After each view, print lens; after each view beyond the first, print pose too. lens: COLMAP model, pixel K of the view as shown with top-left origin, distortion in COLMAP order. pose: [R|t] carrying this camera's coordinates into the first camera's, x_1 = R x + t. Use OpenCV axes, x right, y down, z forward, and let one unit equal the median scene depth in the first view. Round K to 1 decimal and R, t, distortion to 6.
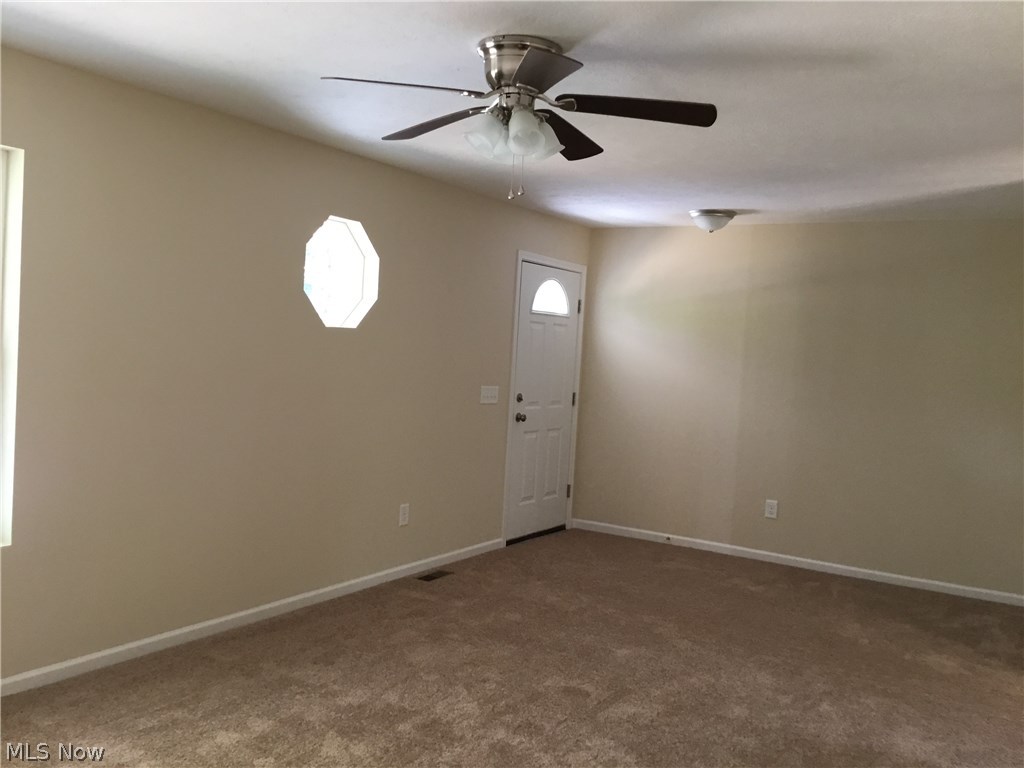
lens RADIAL K [[914.2, 0, 514.1], [0, 914.2, 387.5], [0, 0, 1]] dist [0.121553, -0.227693]
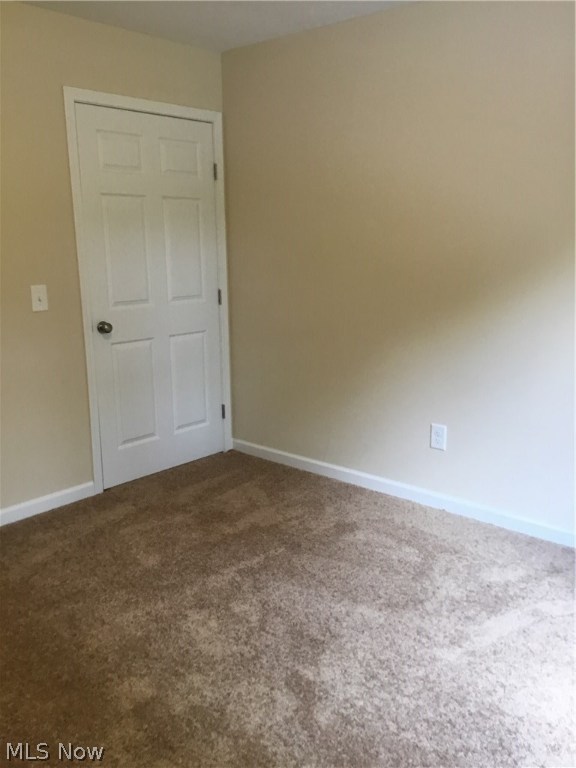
lens RADIAL K [[685.6, 0, 288.0], [0, 685.6, 384.0], [0, 0, 1]] dist [0.121553, -0.227693]
pose [[0.980363, -0.037041, -0.193689, 0.268734], [0.067450, 0.985945, 0.152849, 0.004820], [0.185305, -0.162912, 0.969083, 0.478711]]
